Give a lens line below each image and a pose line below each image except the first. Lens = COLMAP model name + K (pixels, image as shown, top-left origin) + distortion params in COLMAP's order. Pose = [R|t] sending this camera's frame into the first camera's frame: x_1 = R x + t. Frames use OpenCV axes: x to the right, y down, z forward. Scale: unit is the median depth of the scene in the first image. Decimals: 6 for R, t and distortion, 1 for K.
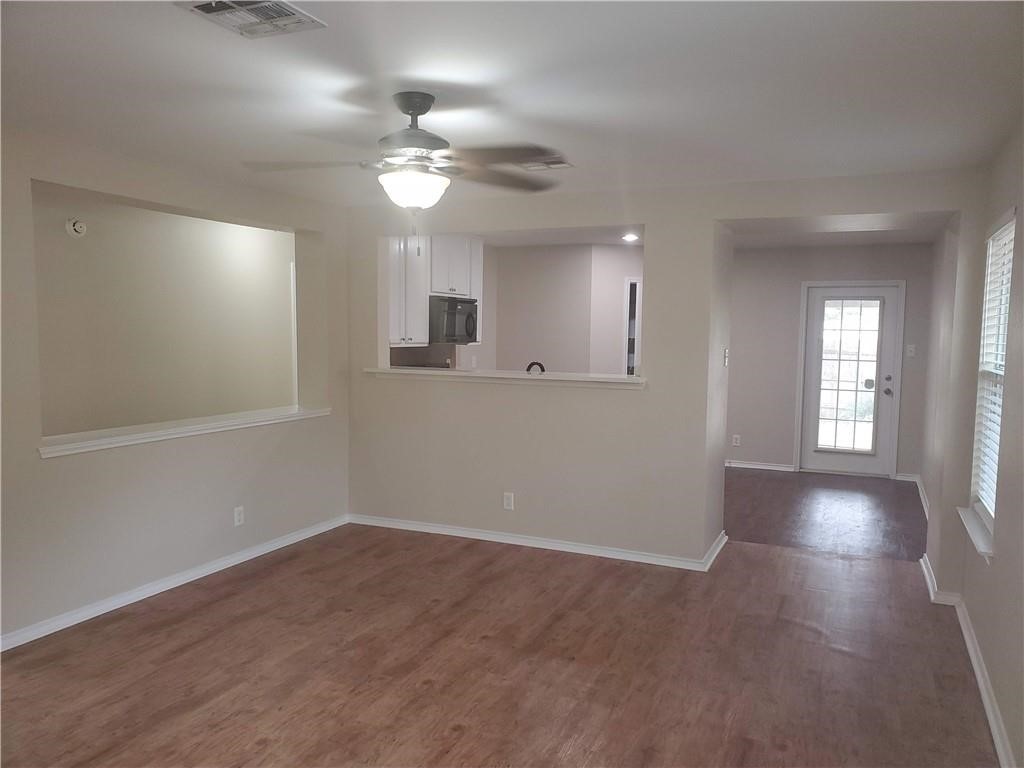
lens RADIAL K [[770.1, 0, 512.5], [0, 770.1, 404.1], [0, 0, 1]] dist [-0.038982, -0.003538]
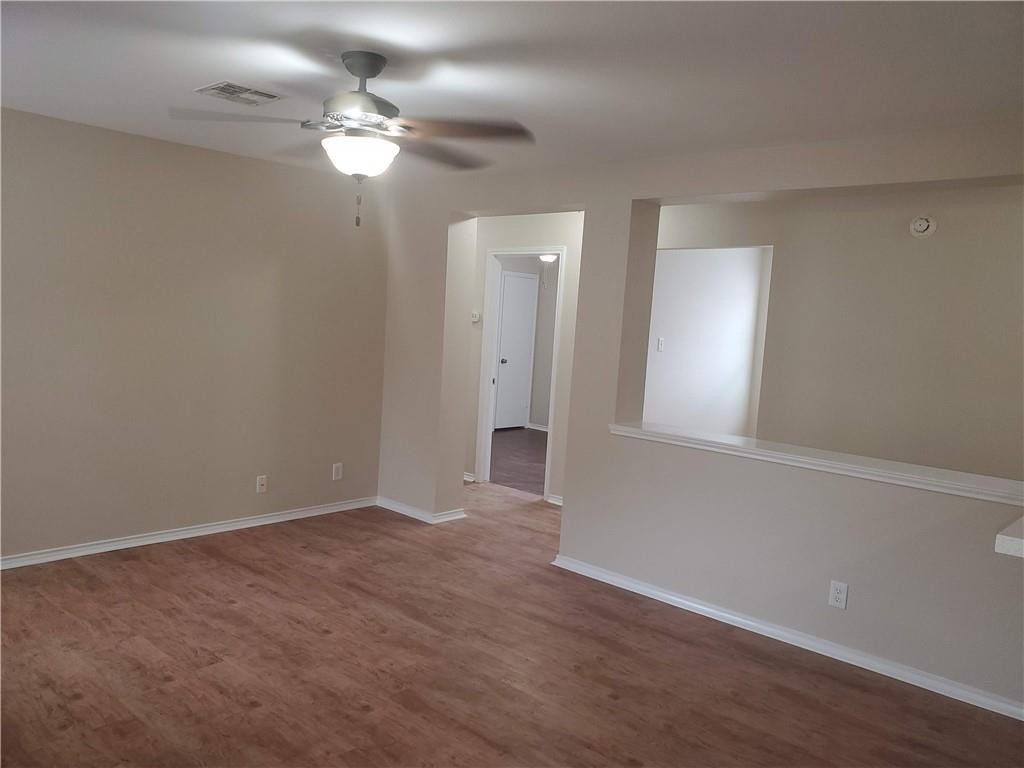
lens RADIAL K [[786.7, 0, 512.0], [0, 786.7, 384.0], [0, 0, 1]] dist [-0.043334, -0.002282]
pose [[-0.293115, 0.059469, -0.954226, 0.419912], [-0.168173, 0.979295, 0.112690, -0.081313], [0.941170, 0.193506, -0.277045, 0.834540]]
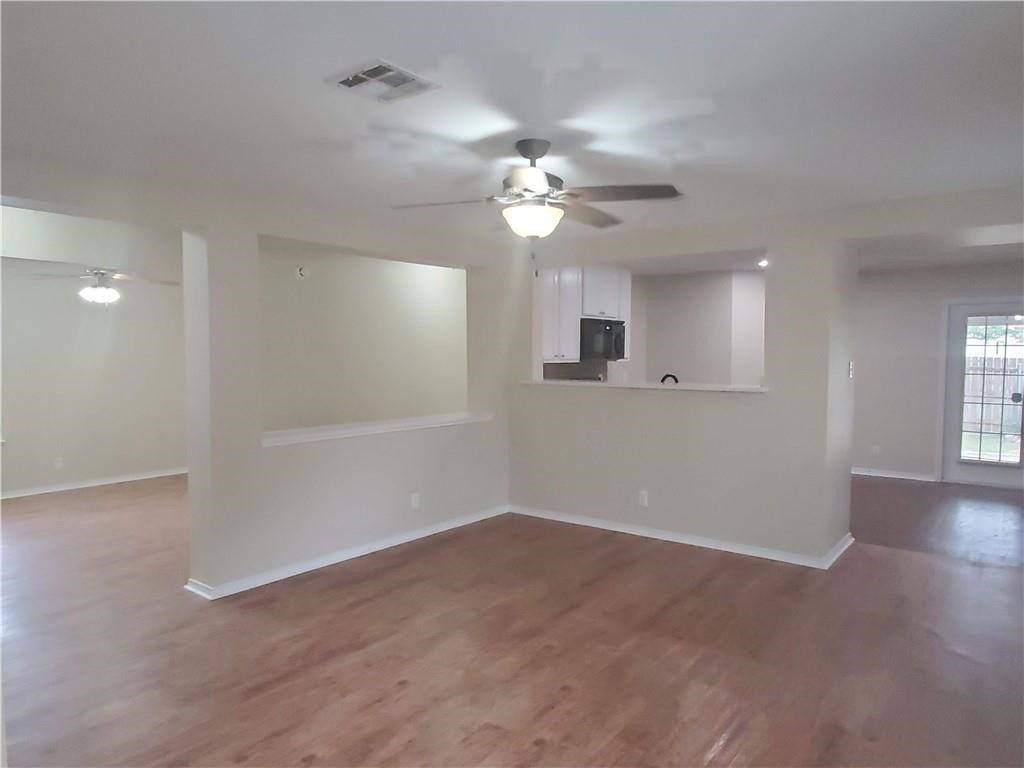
lens RADIAL K [[664.2, 0, 512.9], [0, 664.2, 407.2], [0, 0, 1]] dist [-0.105592, 0.076538]
pose [[0.969588, 0.006185, -0.244666, 0.049128], [-0.009944, 0.999851, -0.014133, 0.009956], [0.244542, 0.016136, 0.969504, 0.014920]]
